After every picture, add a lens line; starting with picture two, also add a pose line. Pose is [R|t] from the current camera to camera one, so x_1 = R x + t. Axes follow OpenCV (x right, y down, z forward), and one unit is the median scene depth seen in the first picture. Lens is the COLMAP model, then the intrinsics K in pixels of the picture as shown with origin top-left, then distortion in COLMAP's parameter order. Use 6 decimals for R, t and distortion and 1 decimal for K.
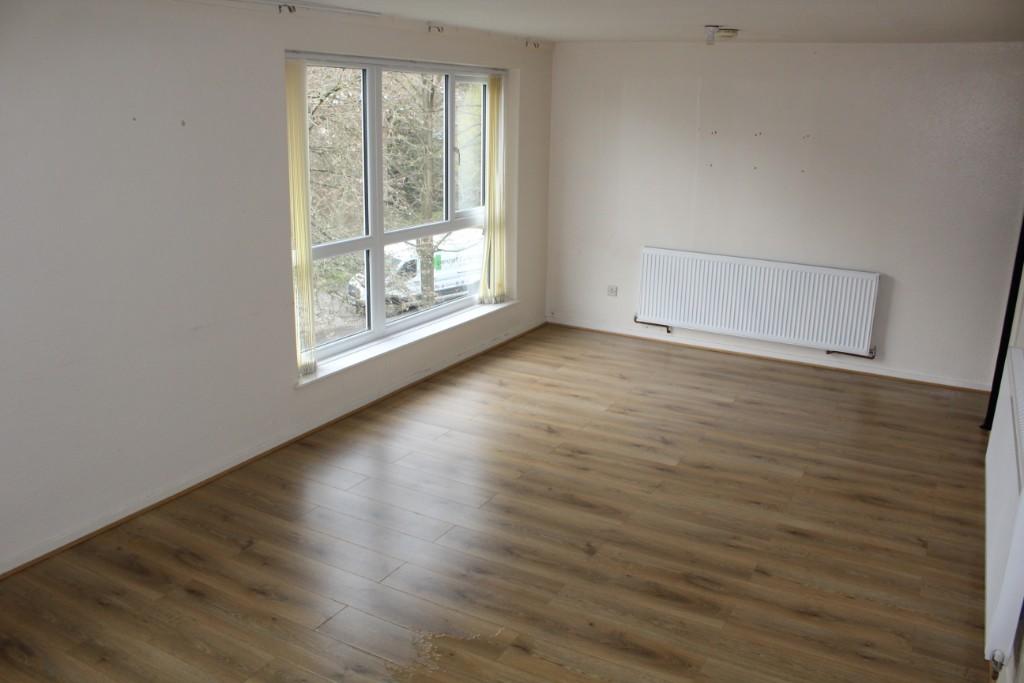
lens RADIAL K [[848.0, 0, 503.9], [0, 848.0, 345.4], [0, 0, 1]] dist [-0.170174, 0.148534]
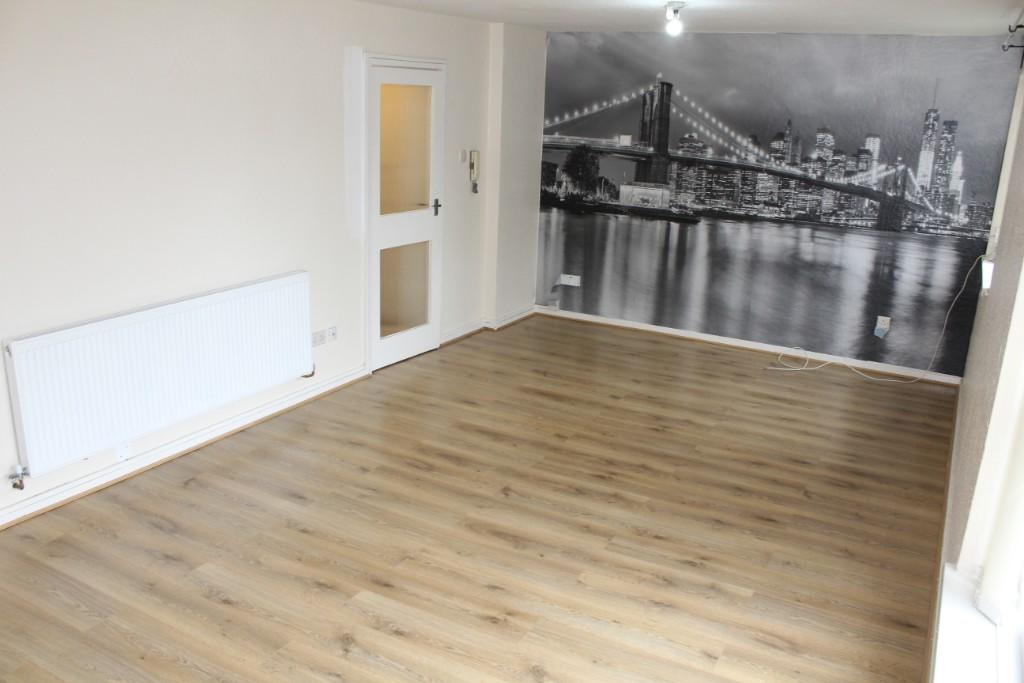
lens RADIAL K [[848.0, 0, 503.9], [0, 848.0, 345.4], [0, 0, 1]] dist [-0.170174, 0.148534]
pose [[-0.998730, -0.047820, -0.015874, 0.098466], [-0.048926, 0.845138, 0.532304, -0.377944], [-0.012039, 0.532405, -0.846404, 1.365198]]
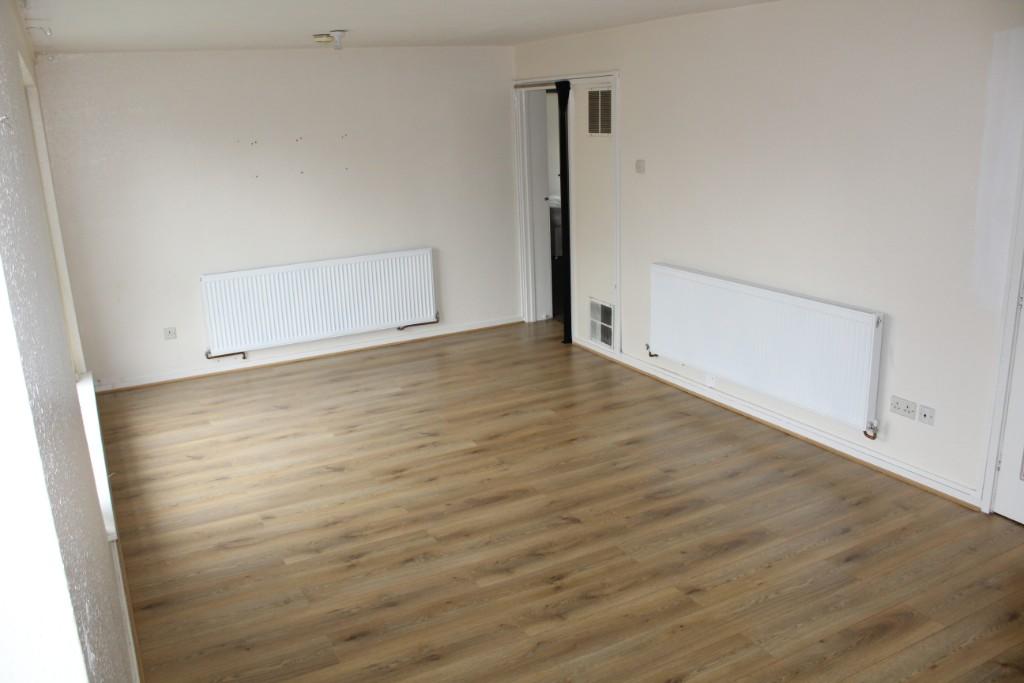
lens RADIAL K [[848.0, 0, 503.9], [0, 848.0, 345.4], [0, 0, 1]] dist [-0.170174, 0.148534]
pose [[0.537606, -0.263458, 0.800980, -0.547571], [0.278166, 0.952168, 0.126486, -0.092971], [-0.795992, 0.154806, 0.585177, 0.306392]]
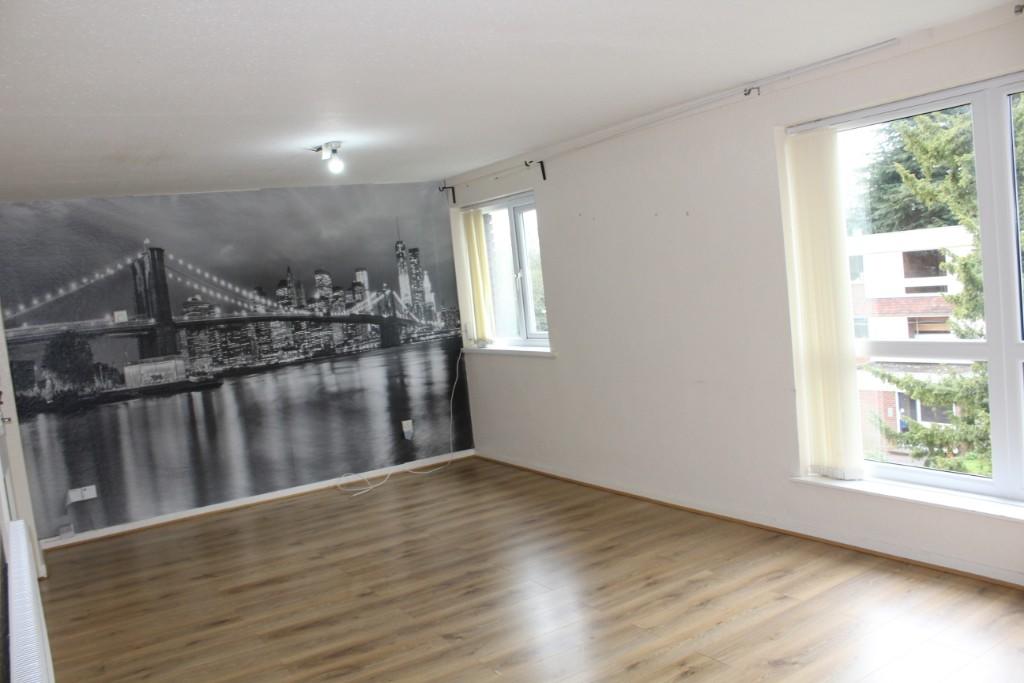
lens RADIAL K [[848.0, 0, 503.9], [0, 848.0, 345.4], [0, 0, 1]] dist [-0.170174, 0.148534]
pose [[-0.480357, 0.106073, -0.870635, 0.666688], [-0.145675, 0.969223, 0.198457, -0.221025], [0.864891, 0.222160, -0.450121, 1.056887]]
